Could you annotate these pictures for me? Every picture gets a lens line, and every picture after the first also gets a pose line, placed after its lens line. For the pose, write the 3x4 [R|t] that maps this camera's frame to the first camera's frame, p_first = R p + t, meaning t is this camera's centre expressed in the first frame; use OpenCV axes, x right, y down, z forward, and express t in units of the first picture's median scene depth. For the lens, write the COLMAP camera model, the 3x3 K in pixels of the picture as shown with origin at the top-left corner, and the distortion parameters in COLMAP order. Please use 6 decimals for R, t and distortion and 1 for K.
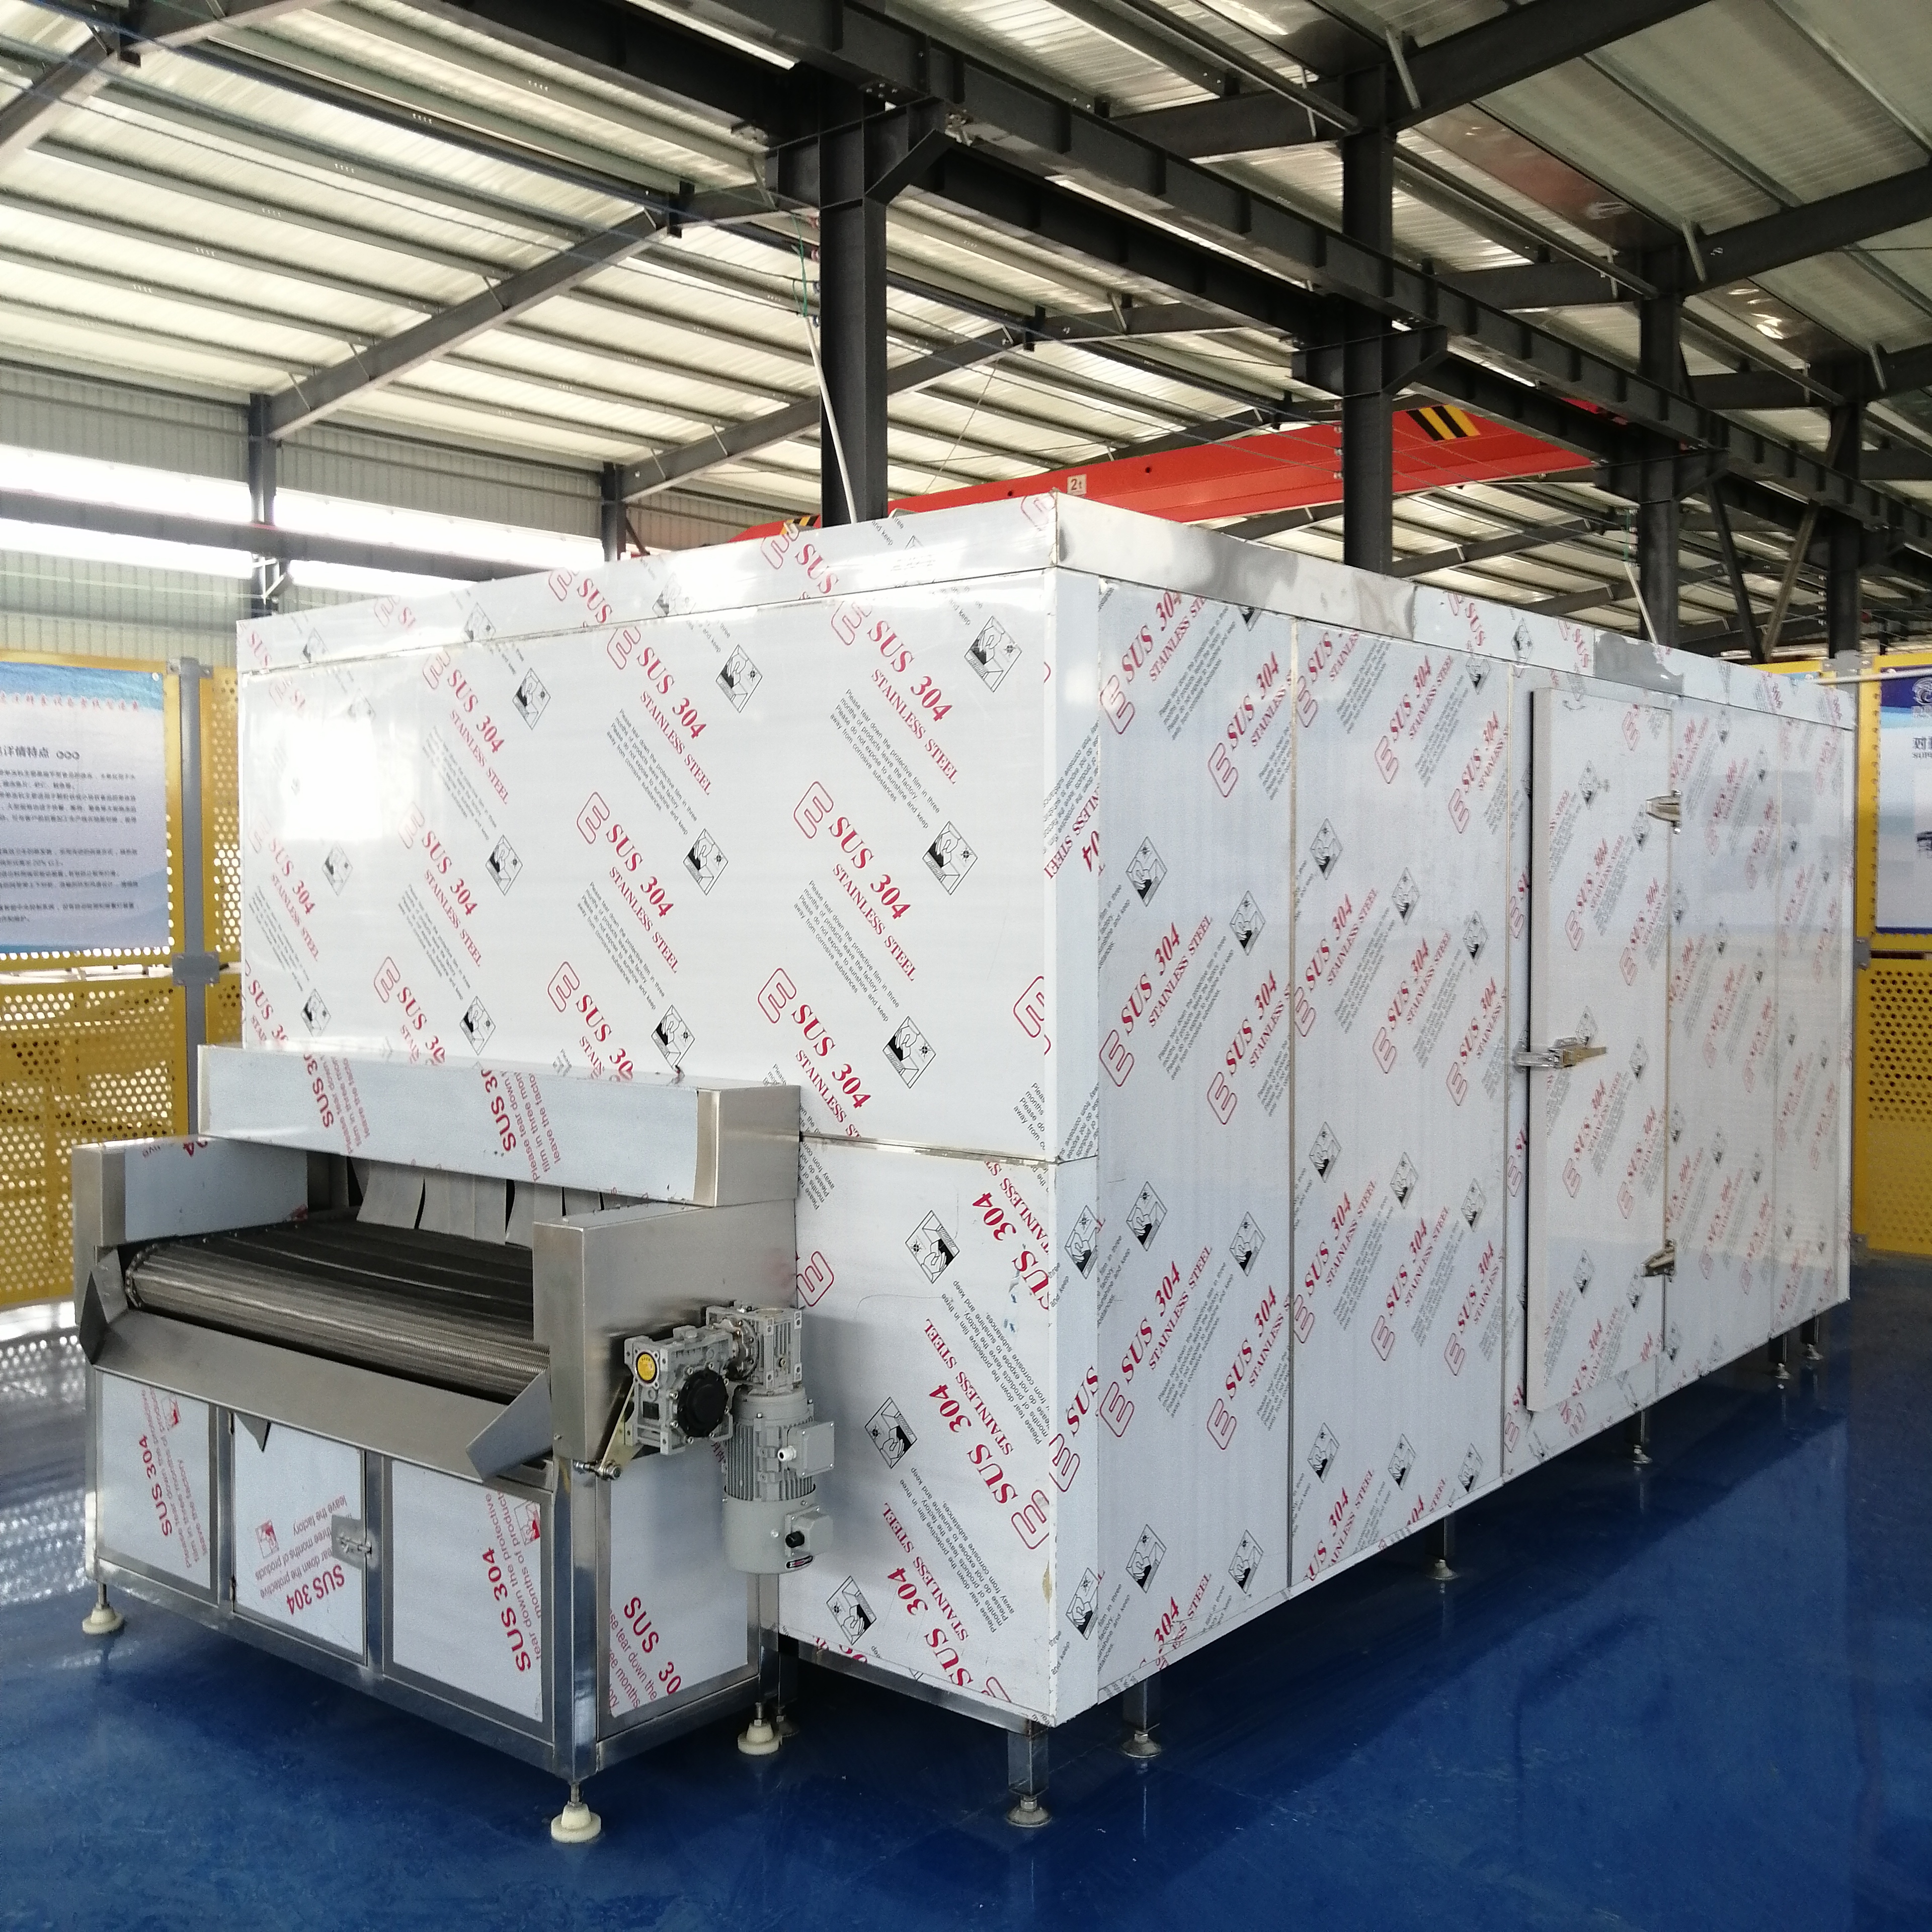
lens RADIAL K [[2006.7, 0, 956.8], [0, 2006.7, 961.4], [0, 0, 1]] dist [-0.014855, 0.033822]
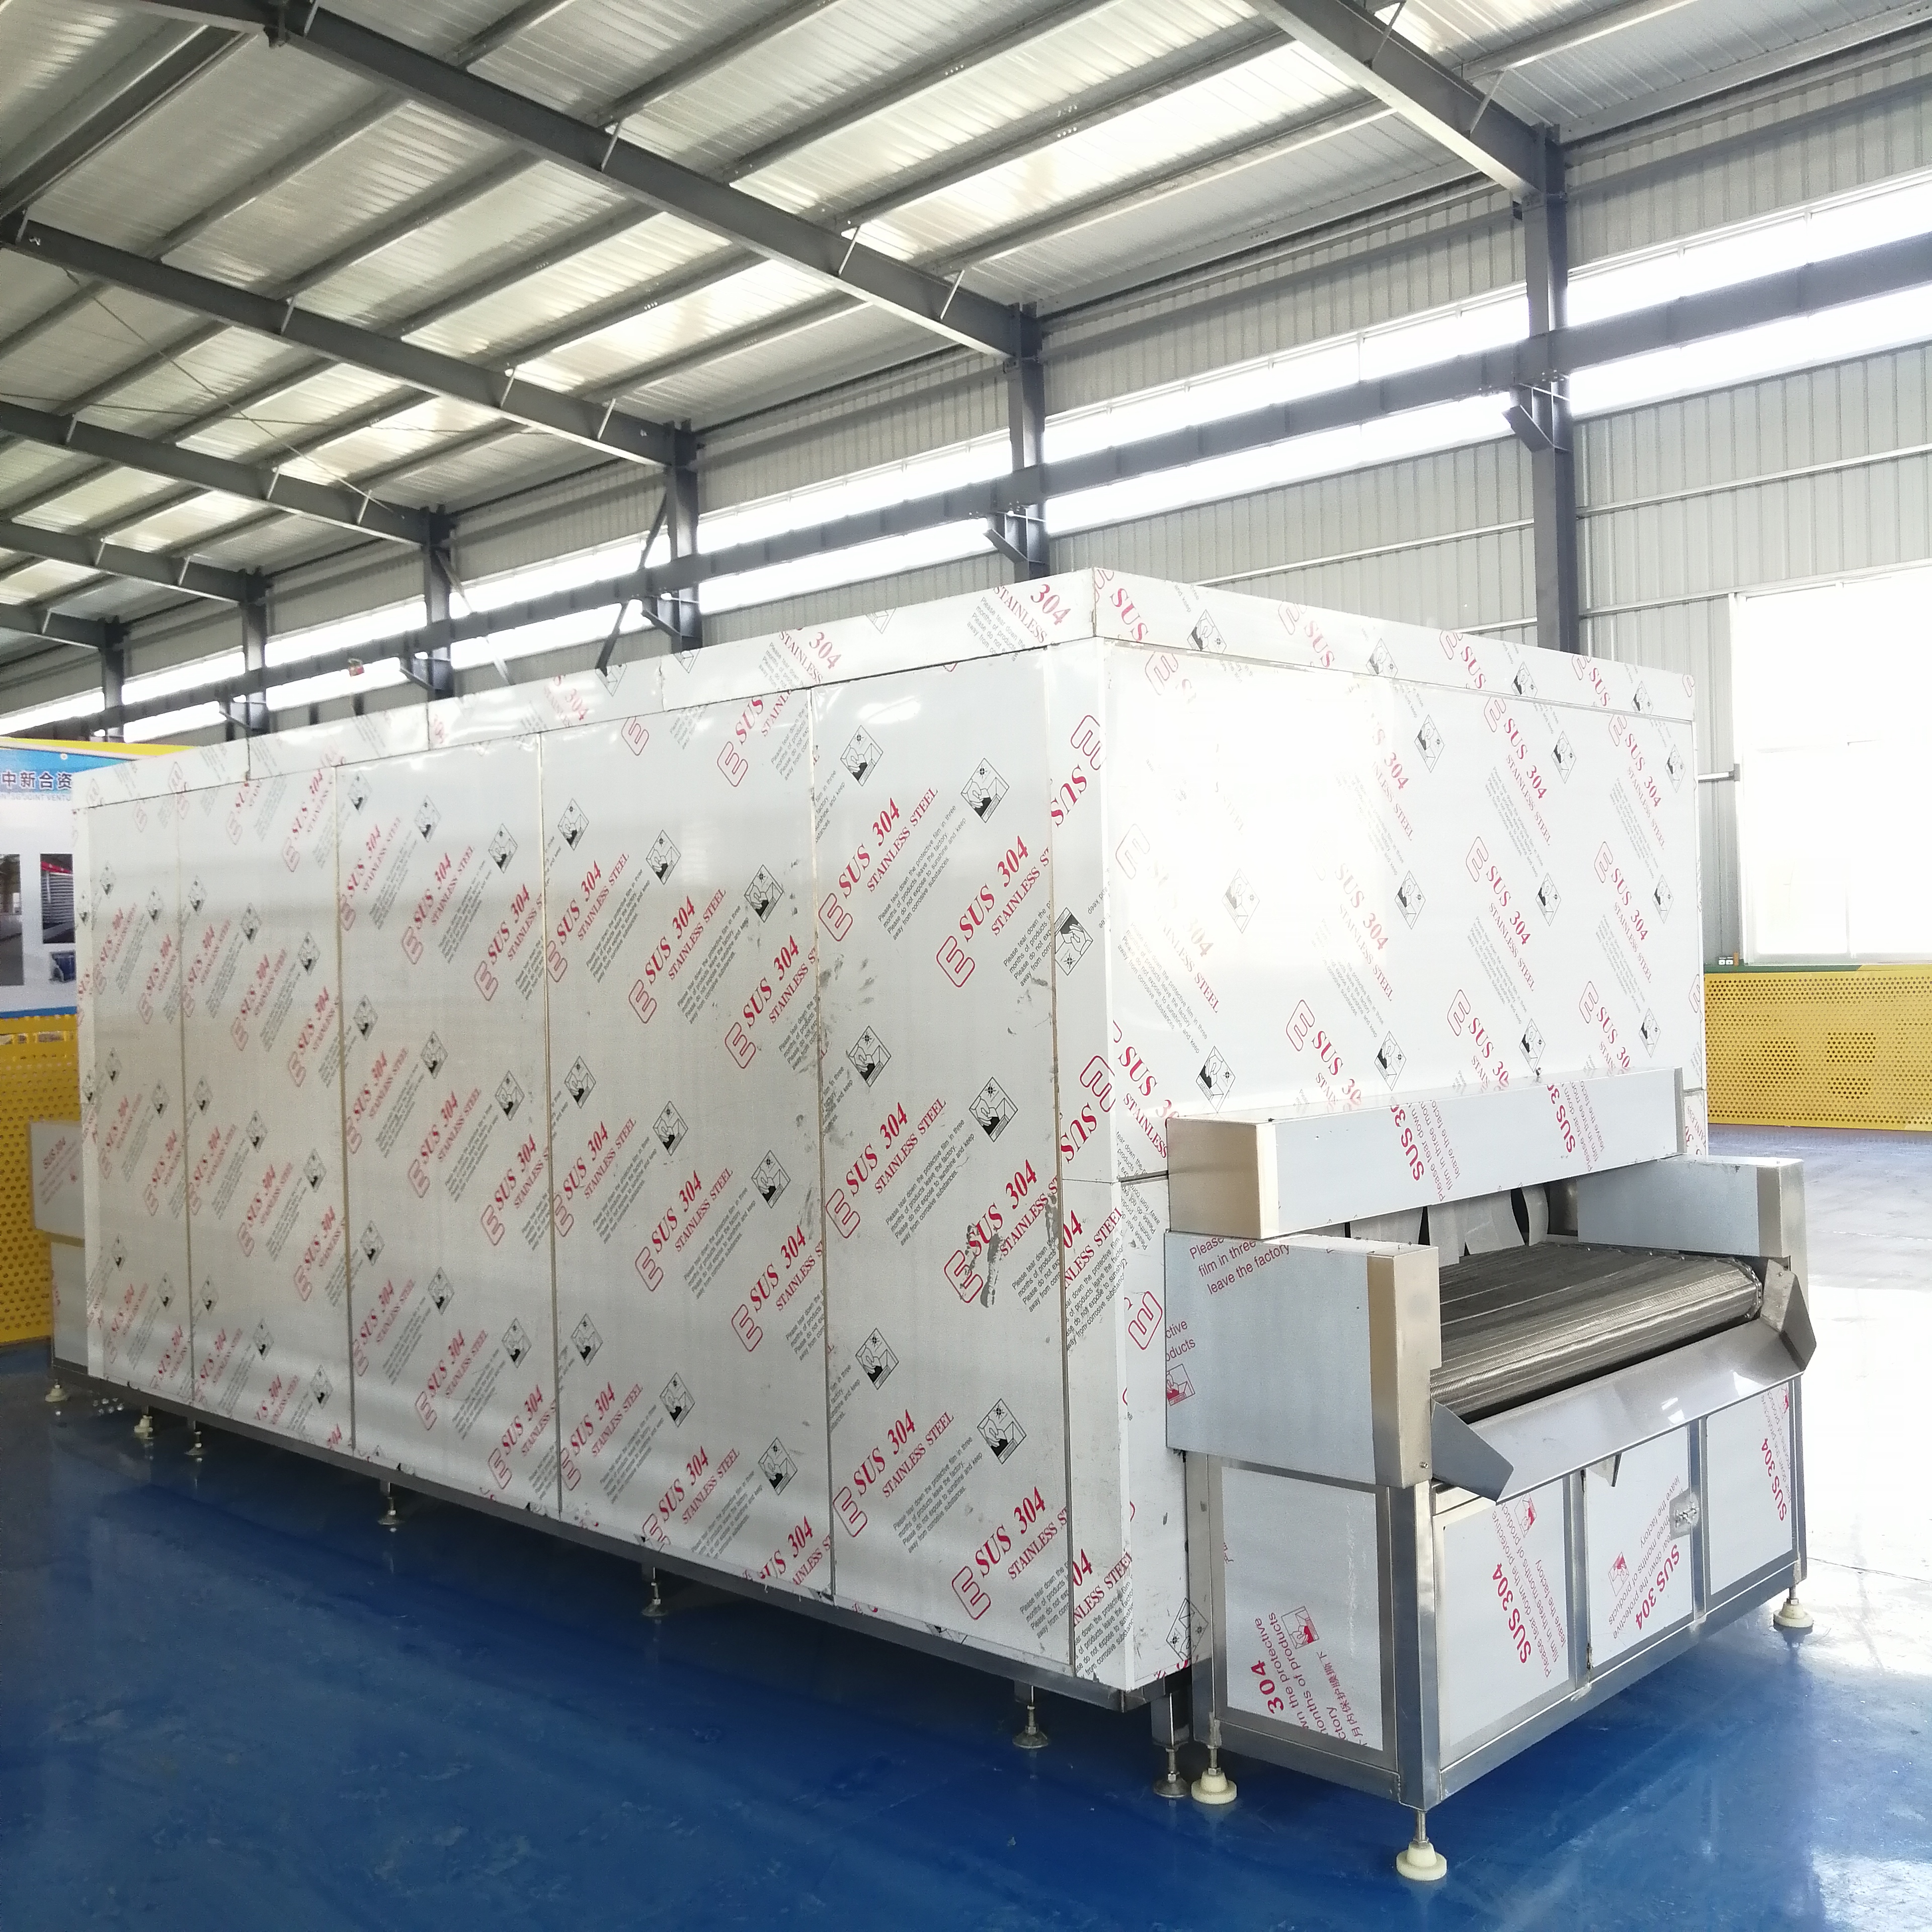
lens RADIAL K [[2020.6, 0, 964.2], [0, 2020.6, 972.9], [0, 0, 1]] dist [-0.040880, 0.086215]
pose [[0.083443, -0.008218, 0.996479, -1.294302], [0.061126, 0.998125, 0.003113, -0.028225], [-0.994636, 0.060650, 0.083789, 1.165020]]
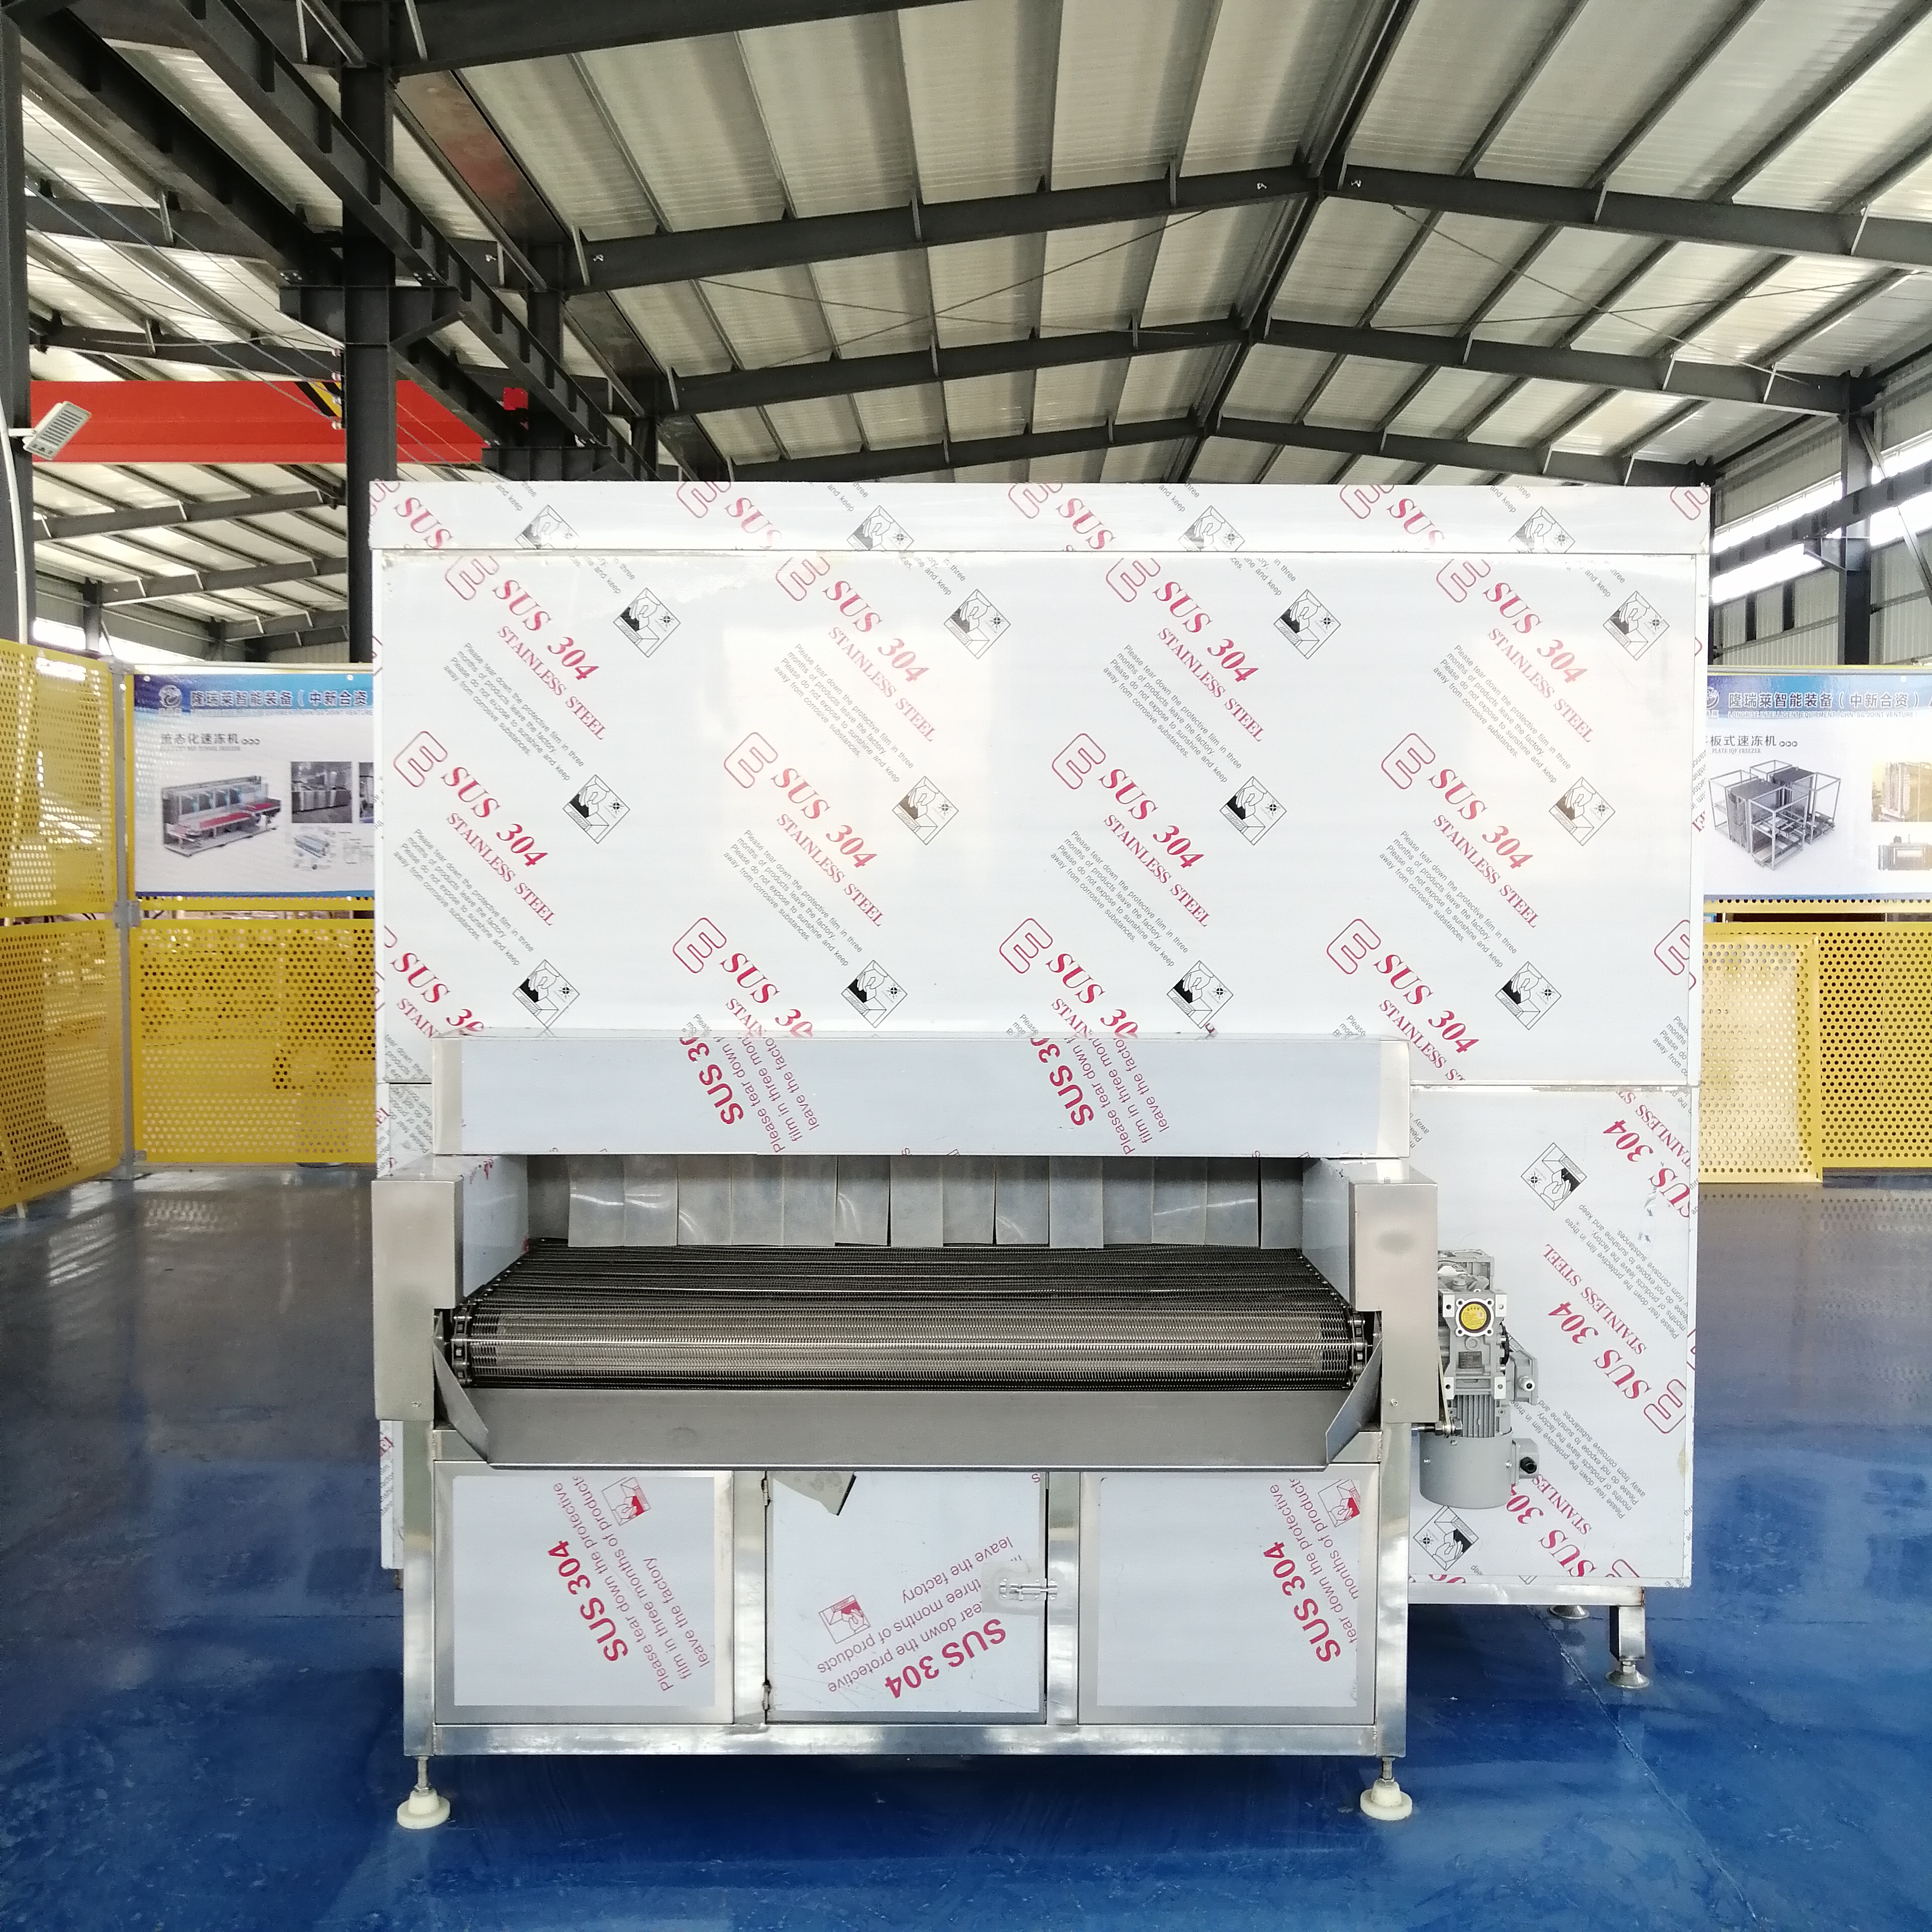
lens RADIAL K [[2020.6, 0, 964.2], [0, 2020.6, 972.9], [0, 0, 1]] dist [-0.040880, 0.086215]
pose [[0.768925, -0.026376, 0.638794, -0.793159], [0.016345, 0.999633, 0.021601, 0.004450], [-0.639130, -0.006168, 0.769074, 0.316358]]
